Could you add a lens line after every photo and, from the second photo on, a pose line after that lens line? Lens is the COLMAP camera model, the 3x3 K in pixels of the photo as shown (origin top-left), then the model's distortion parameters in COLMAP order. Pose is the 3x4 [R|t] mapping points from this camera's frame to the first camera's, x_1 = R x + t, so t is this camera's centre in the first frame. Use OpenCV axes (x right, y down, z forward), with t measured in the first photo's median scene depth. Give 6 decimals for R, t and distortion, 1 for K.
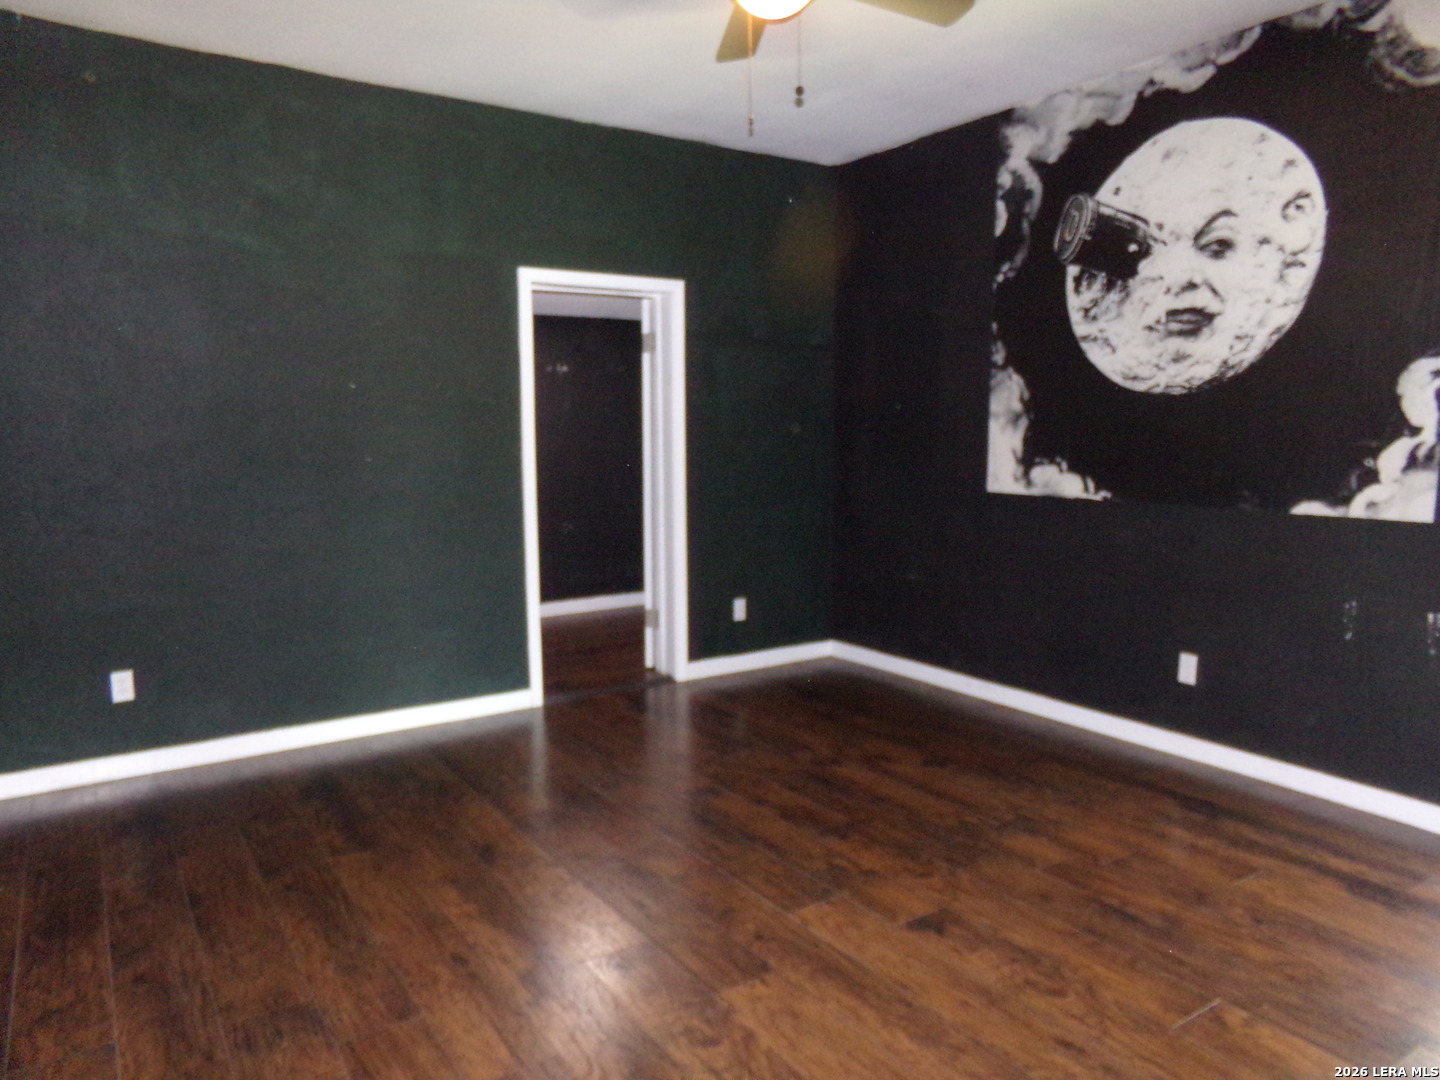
lens RADIAL K [[978.6, 0, 724.6], [0, 978.6, 551.5], [0, 0, 1]] dist [-0.091341, 0.116742]
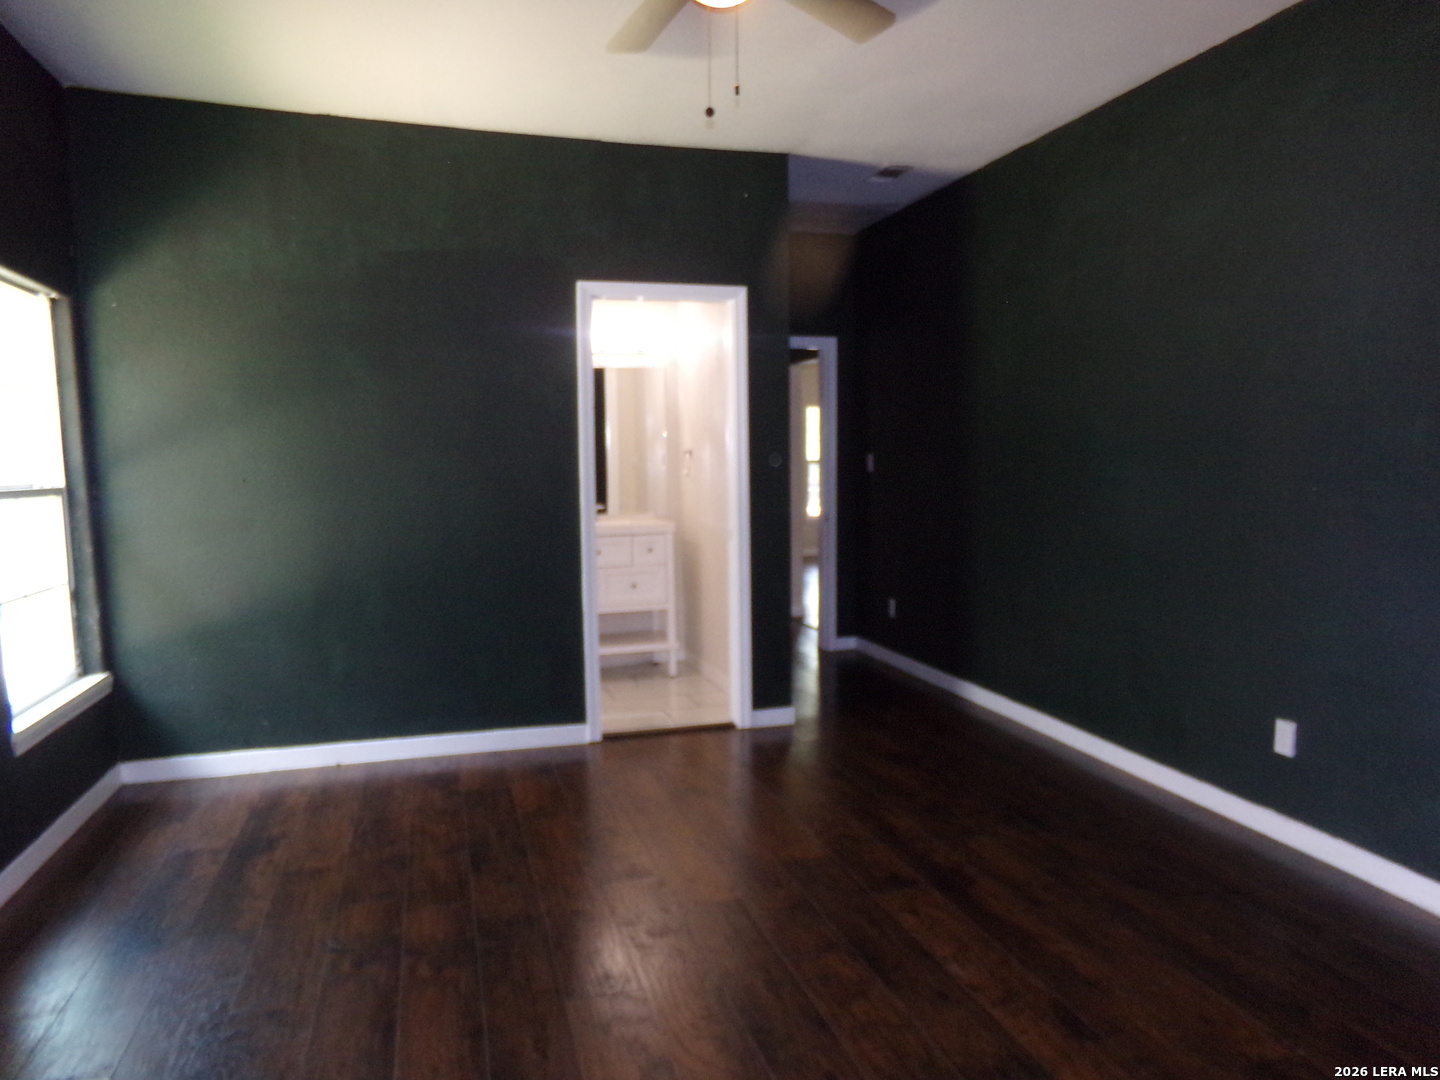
lens RADIAL K [[978.6, 0, 724.6], [0, 978.6, 551.5], [0, 0, 1]] dist [-0.091341, 0.116742]
pose [[-0.955297, -0.028584, 0.294262, -0.183713], [0.036205, 0.976513, 0.212394, -0.197036], [-0.293421, 0.213553, -0.931826, 1.572211]]
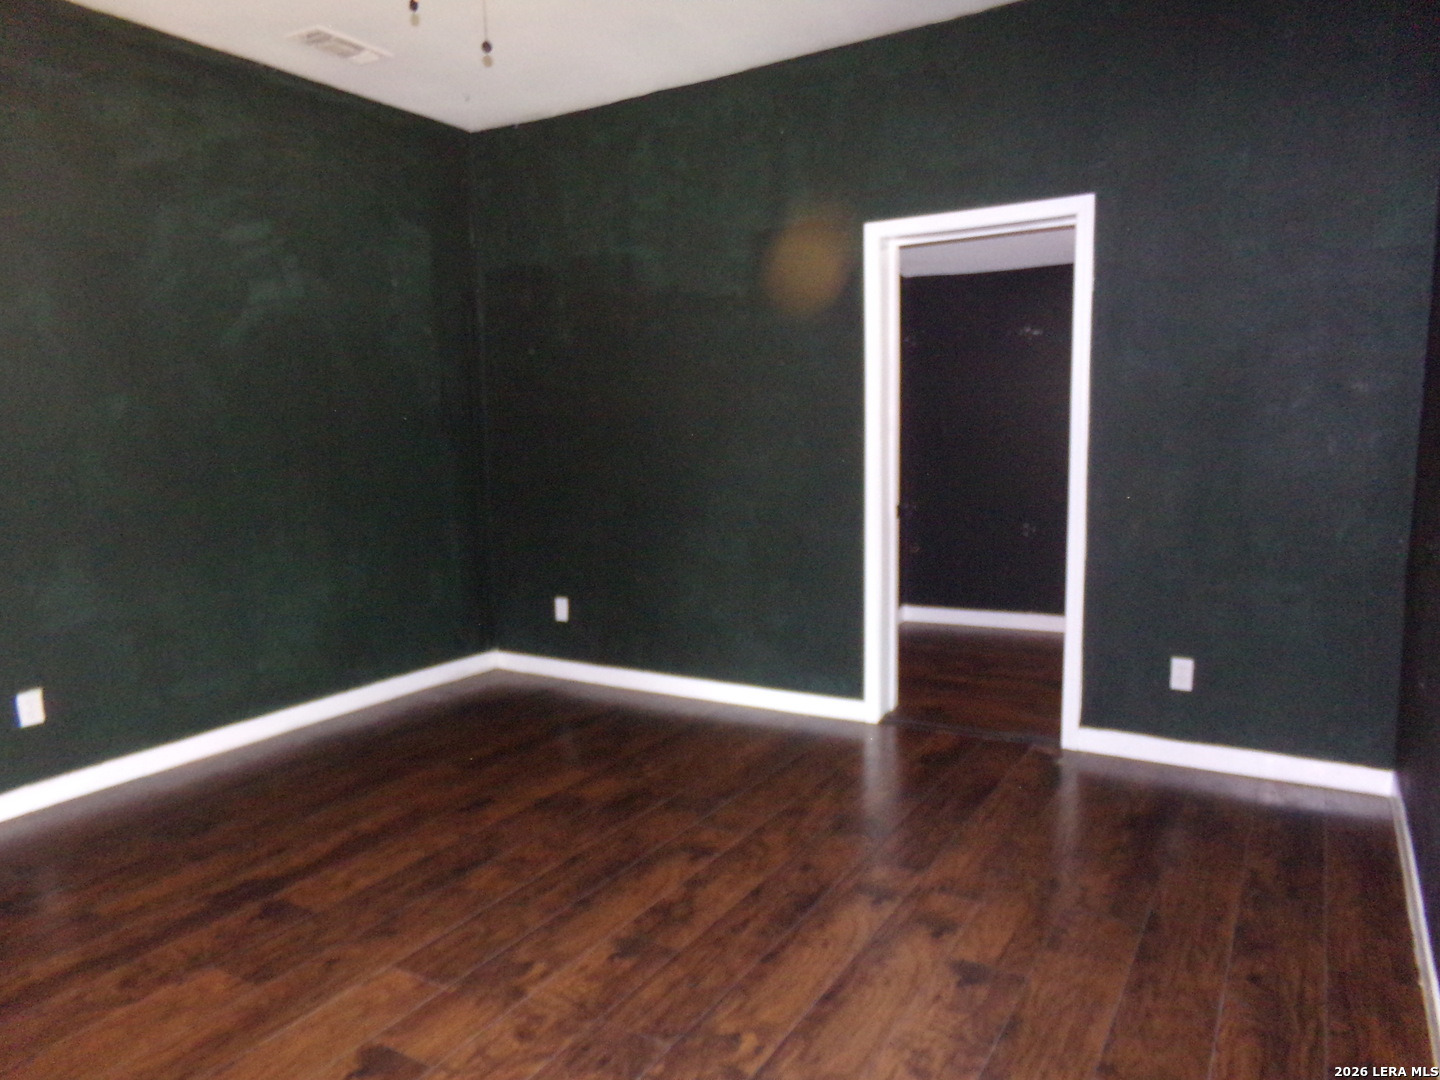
lens RADIAL K [[978.6, 0, 724.6], [0, 978.6, 551.5], [0, 0, 1]] dist [-0.091341, 0.116742]
pose [[0.423078, 0.115852, -0.898656, 0.769353], [-0.086345, 0.992434, 0.087291, -0.088292], [0.901970, 0.040664, 0.429880, 0.713108]]
